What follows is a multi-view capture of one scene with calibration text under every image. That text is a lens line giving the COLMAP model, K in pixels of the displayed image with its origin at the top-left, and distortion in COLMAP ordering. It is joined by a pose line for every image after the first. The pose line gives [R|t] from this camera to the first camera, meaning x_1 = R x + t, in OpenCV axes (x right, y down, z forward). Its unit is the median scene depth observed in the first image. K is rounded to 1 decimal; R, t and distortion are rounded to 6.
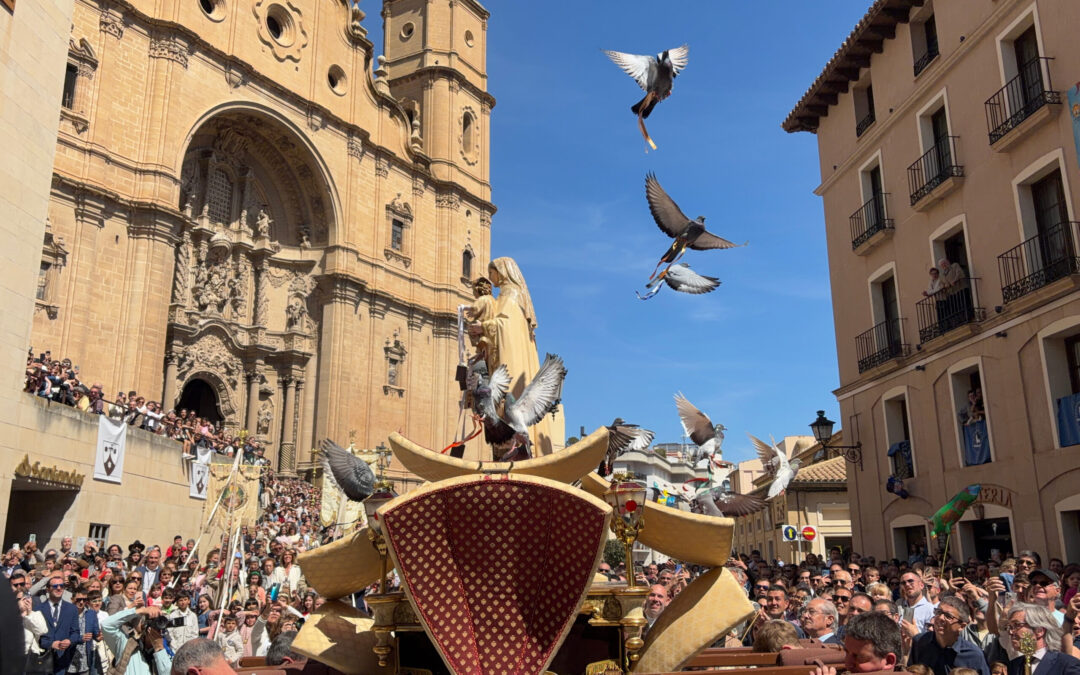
lens RADIAL K [[917.4, 0, 540.0], [0, 917.4, 337.5], [0, 0, 1]] dist [0.038838, -0.011088]
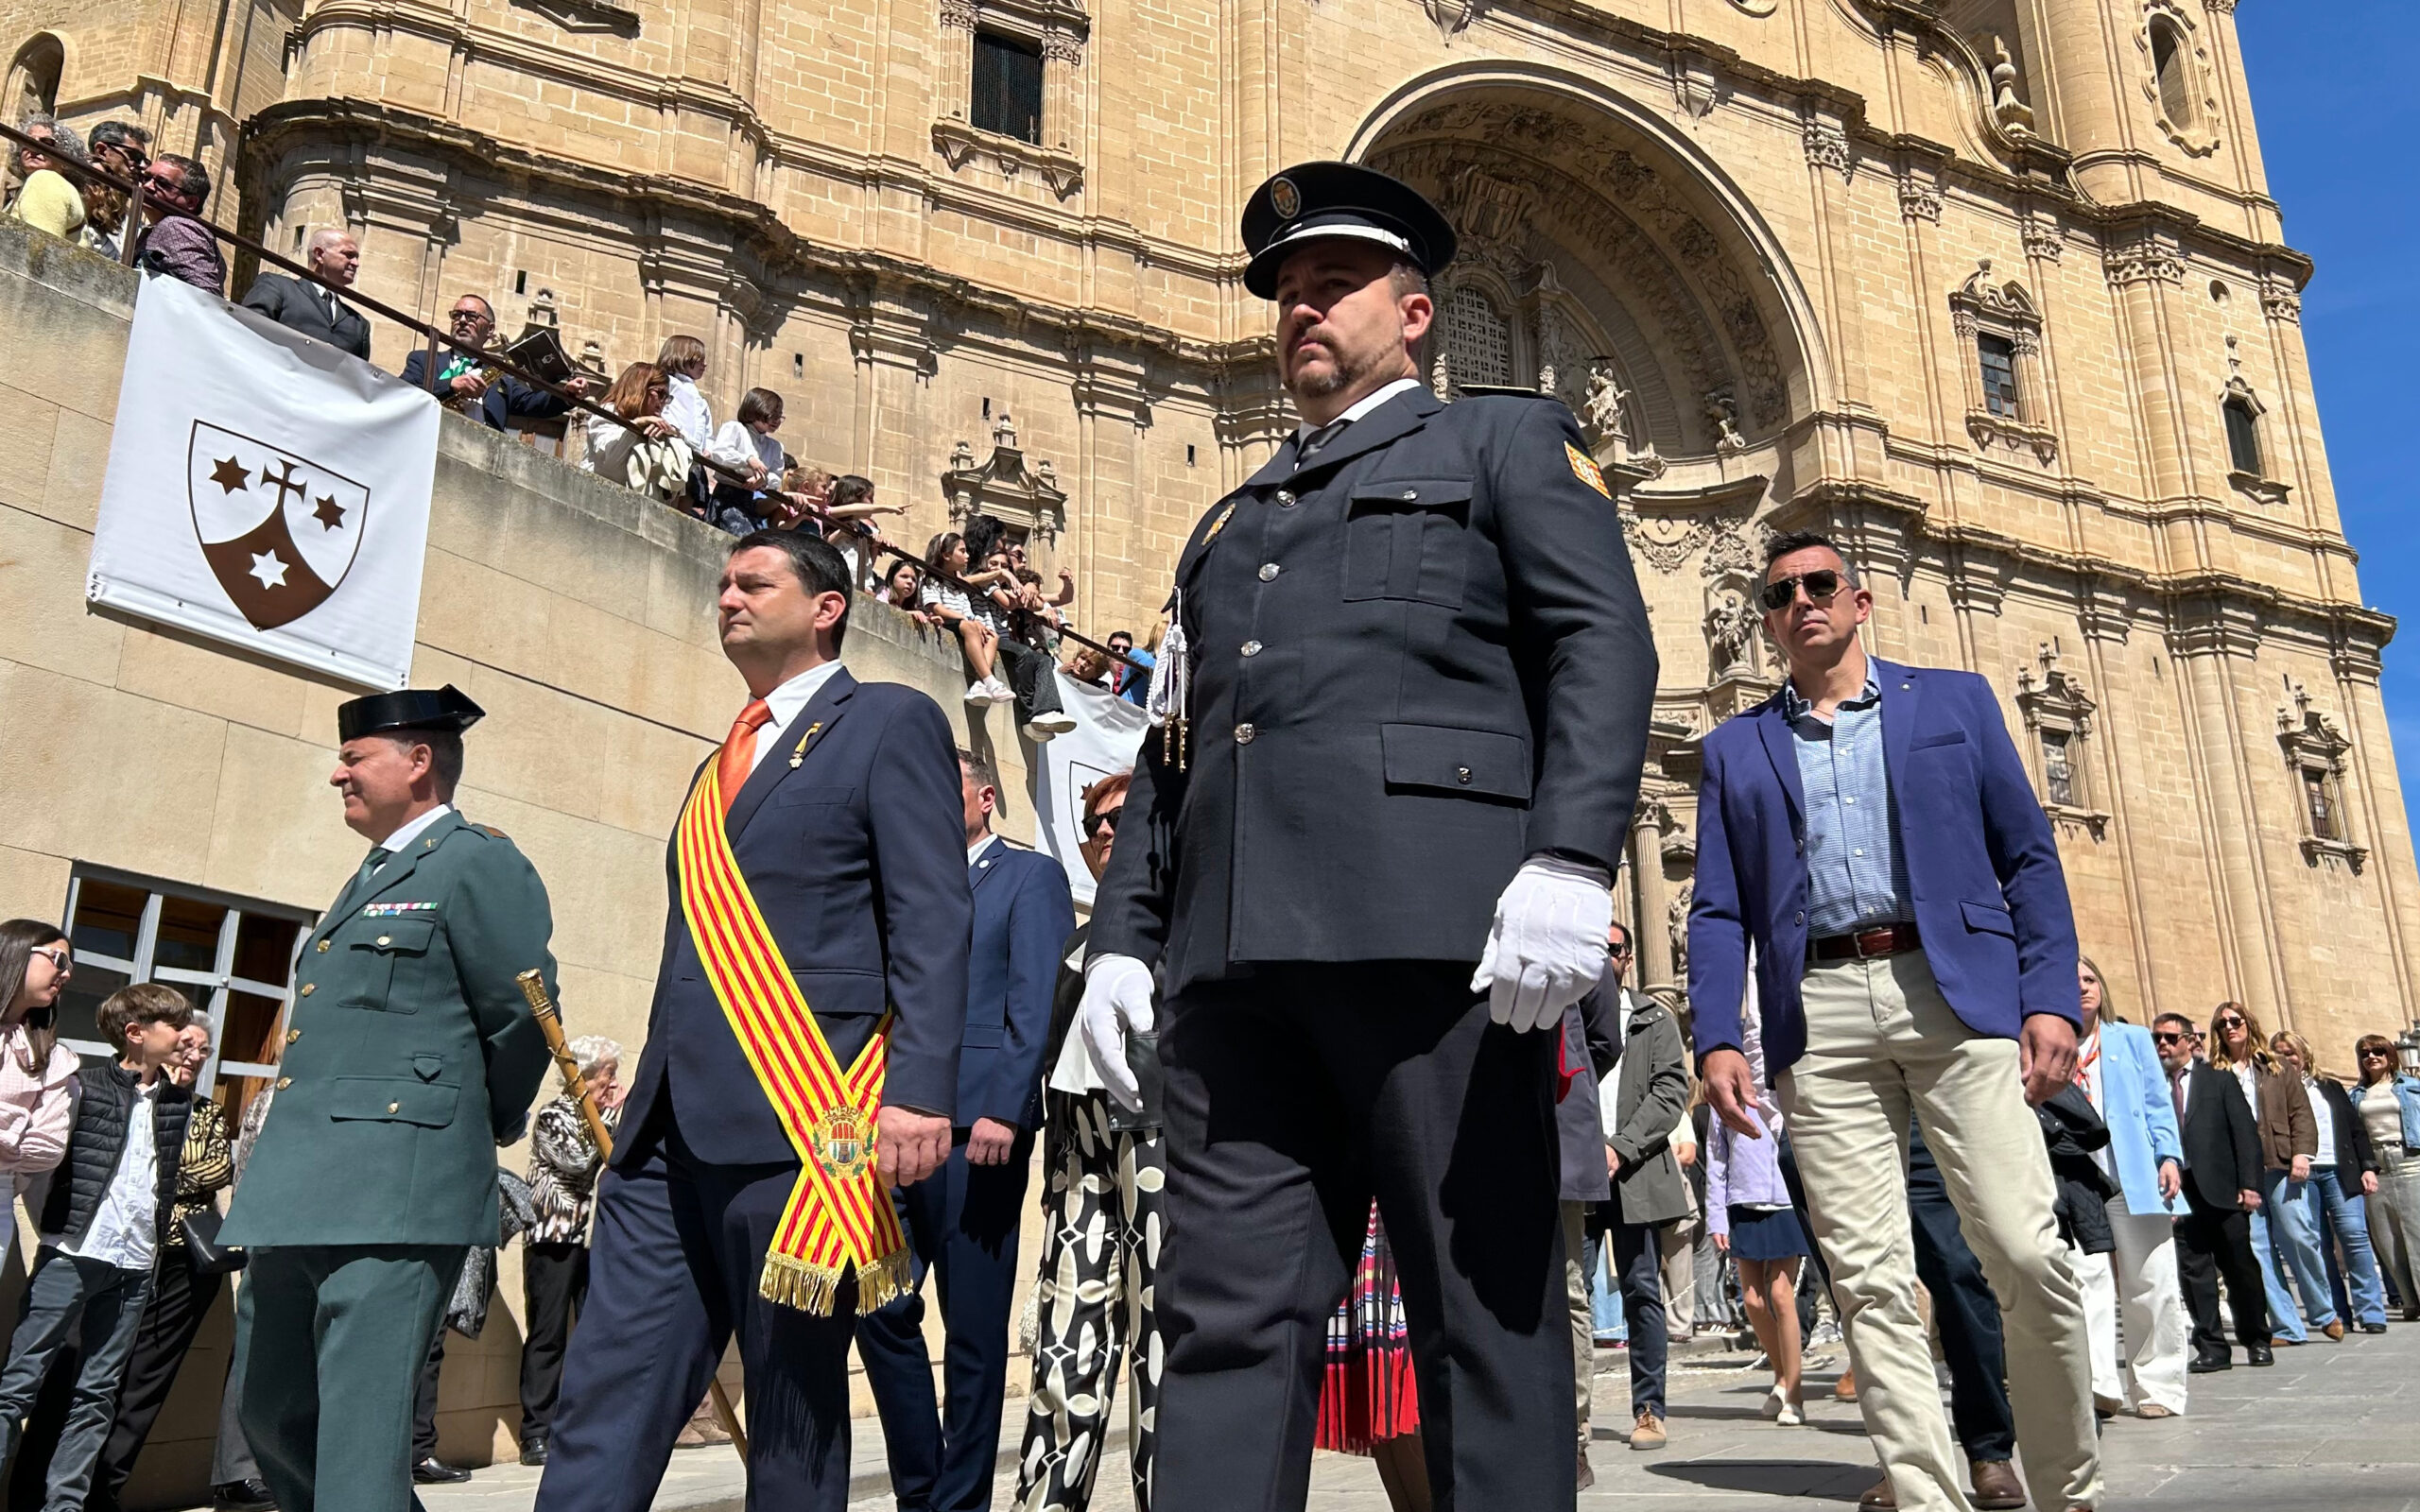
lens RADIAL K [[2055.3, 0, 1210.0], [0, 2055.3, 756.0], [0, 0, 1]] dist [0.038838, -0.011088]
pose [[0.839663, -0.173436, -0.514670, -0.034236], [0.143719, 0.984814, -0.097395, 0.066766], [0.523746, 0.007811, 0.851838, 0.215127]]
